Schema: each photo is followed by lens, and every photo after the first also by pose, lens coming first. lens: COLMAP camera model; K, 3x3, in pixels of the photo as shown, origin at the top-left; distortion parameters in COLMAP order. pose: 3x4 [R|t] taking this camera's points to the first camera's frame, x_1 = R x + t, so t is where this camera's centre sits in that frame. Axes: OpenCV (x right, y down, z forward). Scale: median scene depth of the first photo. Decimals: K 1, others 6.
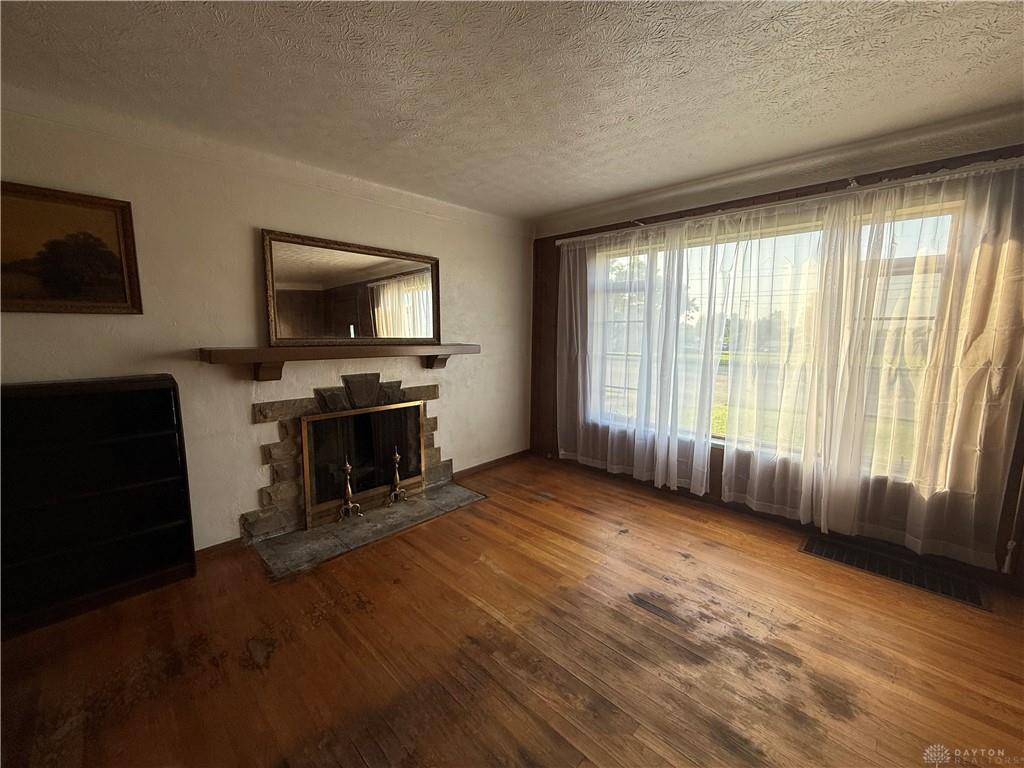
lens RADIAL K [[405.8, 0, 512.0], [0, 405.8, 384.0], [0, 0, 1]] dist [-0.001474, -0.000036]
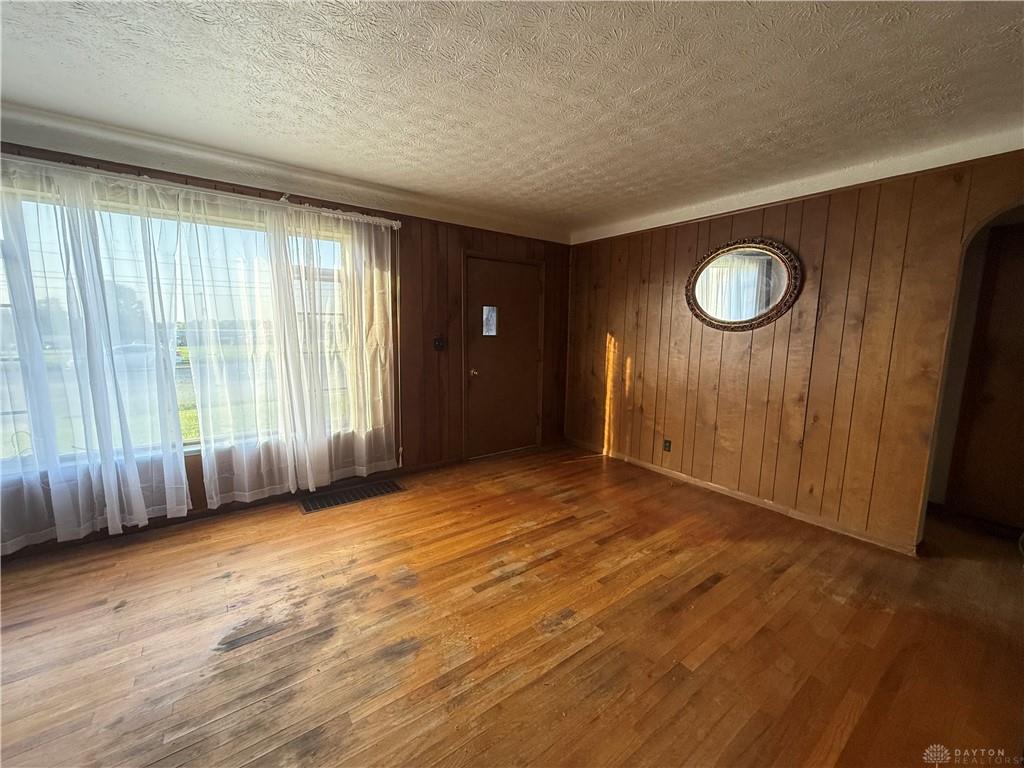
lens RADIAL K [[400.2, 0, 512.0], [0, 400.2, 384.0], [0, 0, 1]] dist [0.000819, 0.000012]
pose [[0.162860, -0.139708, 0.976708, -0.270586], [0.119722, 0.985408, 0.120989, -0.021873], [-0.979359, 0.097229, 0.177210, 0.193100]]
